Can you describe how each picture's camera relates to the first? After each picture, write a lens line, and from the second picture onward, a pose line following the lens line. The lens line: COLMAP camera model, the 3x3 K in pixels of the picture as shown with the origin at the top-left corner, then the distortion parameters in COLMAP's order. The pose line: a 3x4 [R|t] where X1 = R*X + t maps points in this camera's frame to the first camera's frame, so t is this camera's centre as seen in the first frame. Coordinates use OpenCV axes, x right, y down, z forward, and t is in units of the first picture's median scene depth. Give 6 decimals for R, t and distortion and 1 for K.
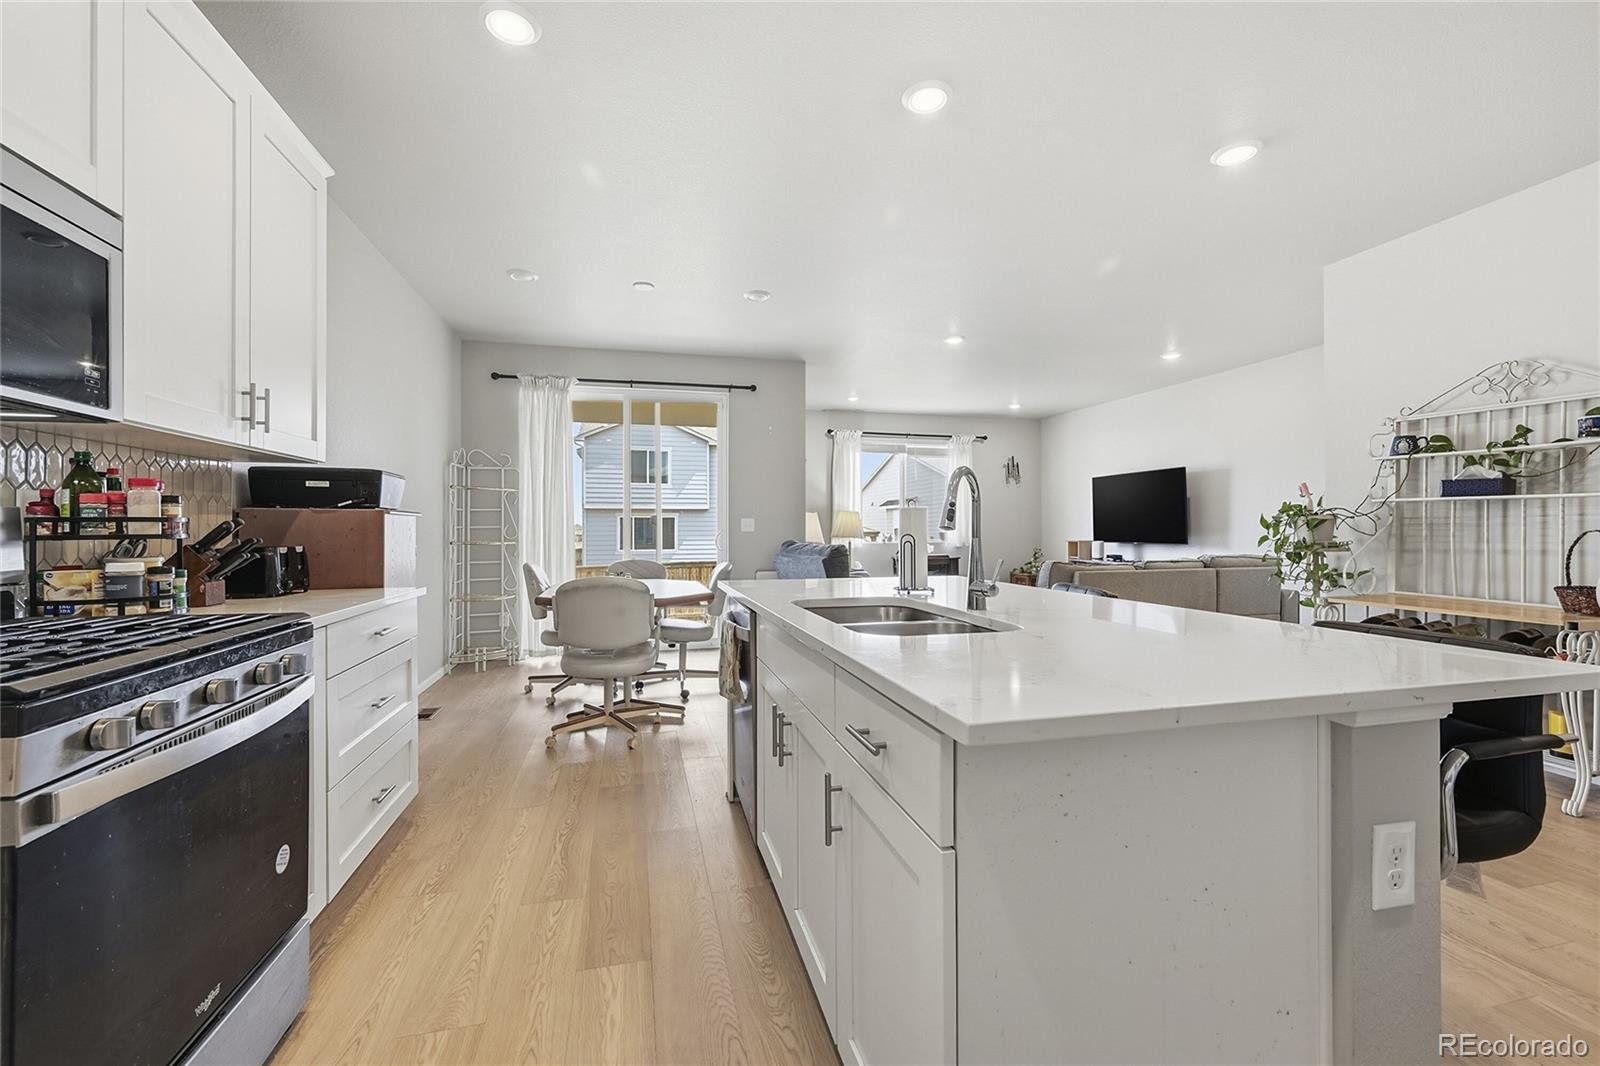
lens RADIAL K [[643.6, 0, 797.6], [0, 643.6, 537.6], [0, 0, 1]] dist [-0.005409, 0.002900]
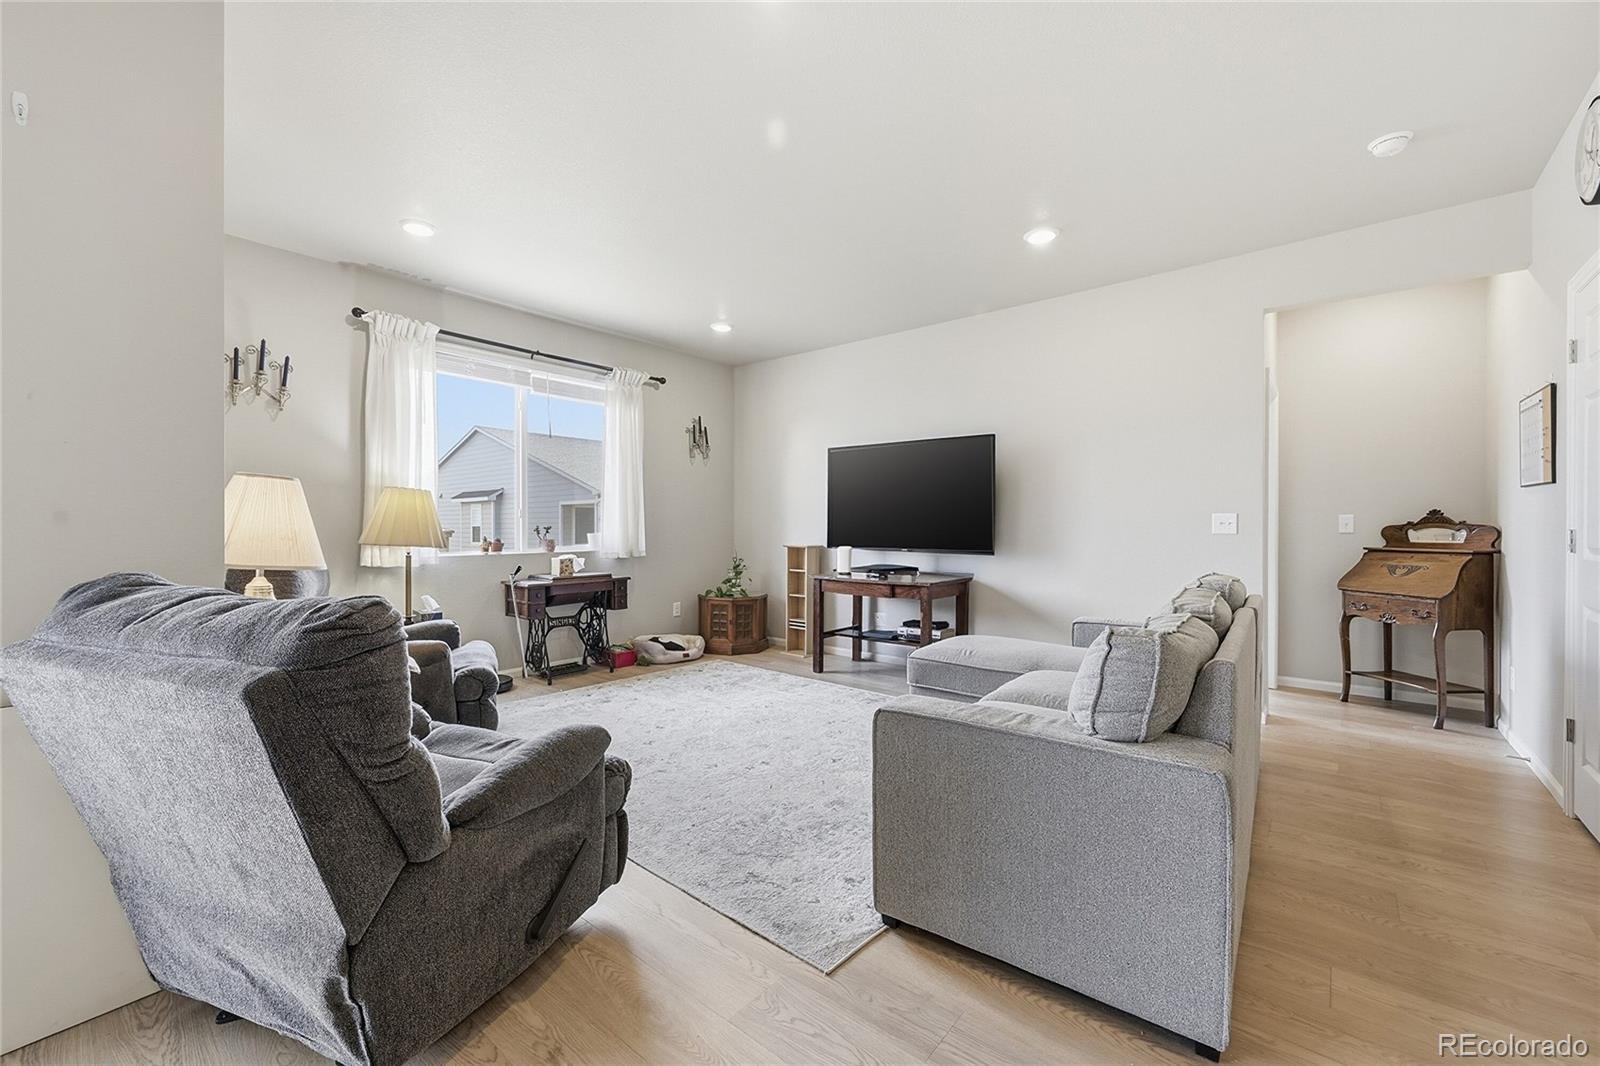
lens RADIAL K [[643.6, 0, 797.1], [0, 643.6, 529.5], [0, 0, 1]] dist [-0.005409, 0.002900]
pose [[0.810591, 0.000635, 0.585613, 0.056369], [0.005749, 0.999943, -0.009042, -0.009143], [-0.585585, 0.010696, 0.810541, 0.698213]]
